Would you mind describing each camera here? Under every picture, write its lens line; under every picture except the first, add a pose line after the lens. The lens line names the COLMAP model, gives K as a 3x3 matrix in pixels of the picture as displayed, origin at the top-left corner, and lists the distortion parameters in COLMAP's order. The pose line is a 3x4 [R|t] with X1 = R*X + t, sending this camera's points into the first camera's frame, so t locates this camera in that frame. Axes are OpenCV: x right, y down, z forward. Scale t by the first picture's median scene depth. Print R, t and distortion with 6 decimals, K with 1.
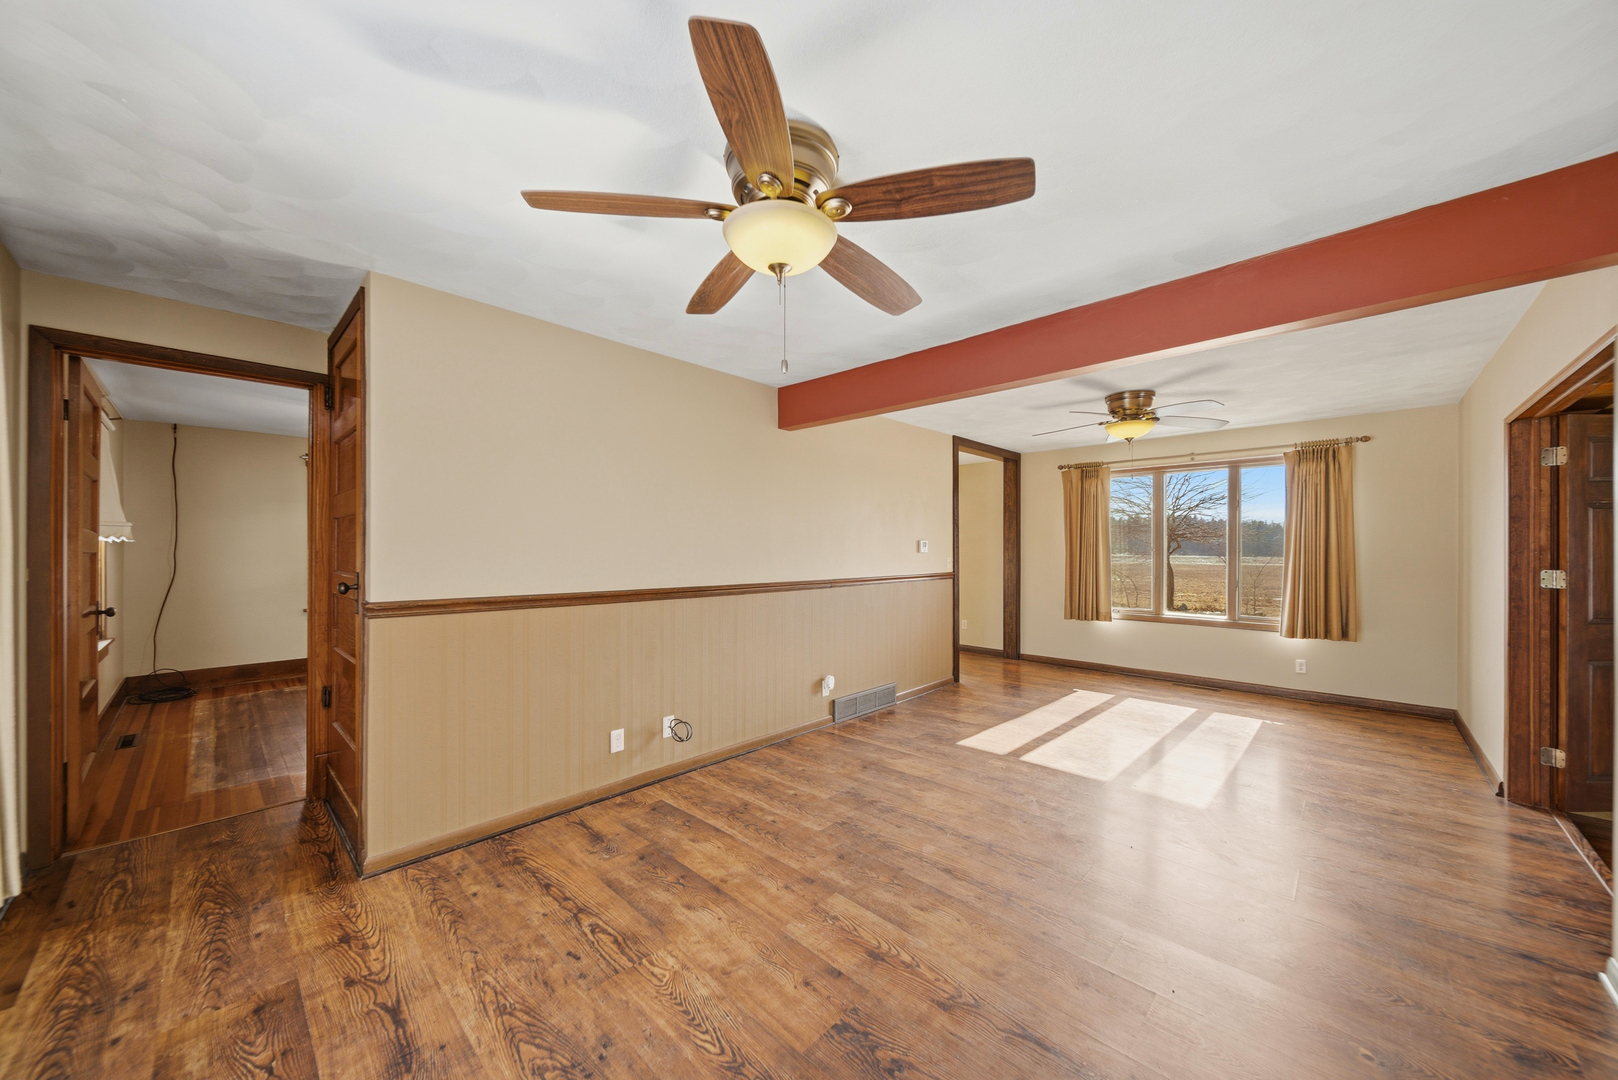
lens RADIAL K [[572.8, 0, 806.4], [0, 572.8, 542.9], [0, 0, 1]] dist [-0.005500, -0.000585]
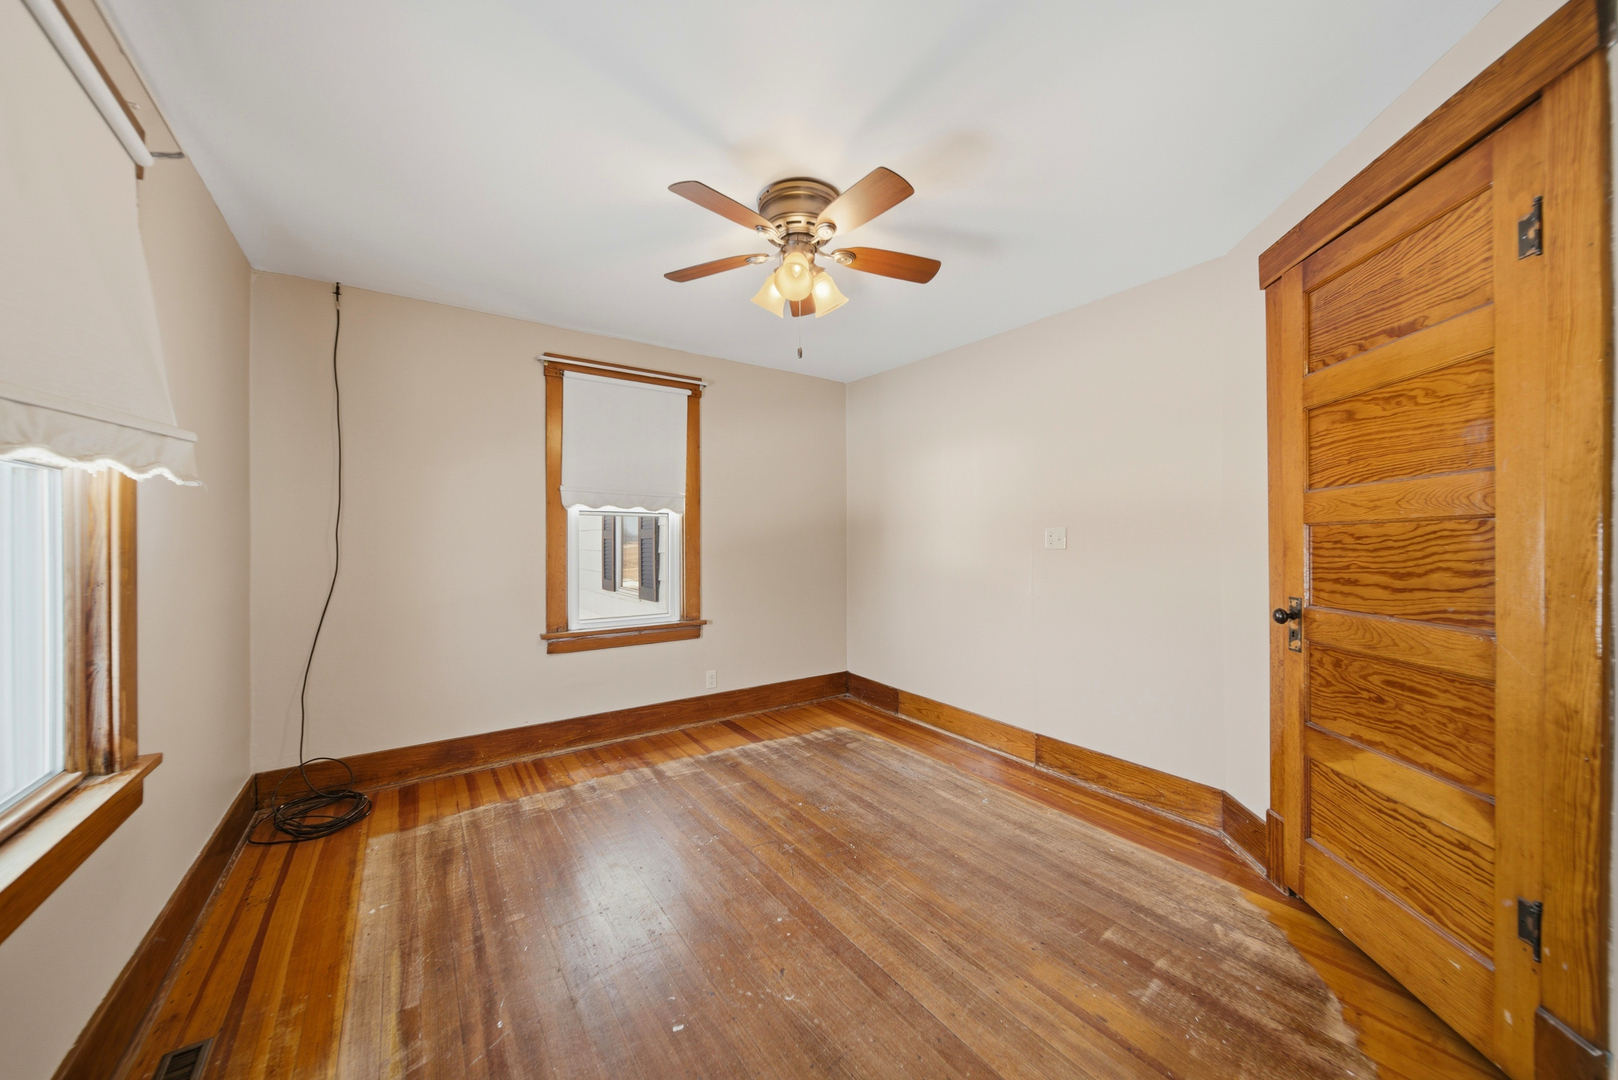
lens RADIAL K [[572.8, 0, 809.9], [0, 572.8, 535.2], [0, 0, 1]] dist [-0.005500, -0.000585]
pose [[0.981104, -0.004865, -0.193422, -0.600548], [0.003829, 0.999976, -0.005730, 0.025976], [0.193446, 0.004881, 0.981099, 0.585549]]
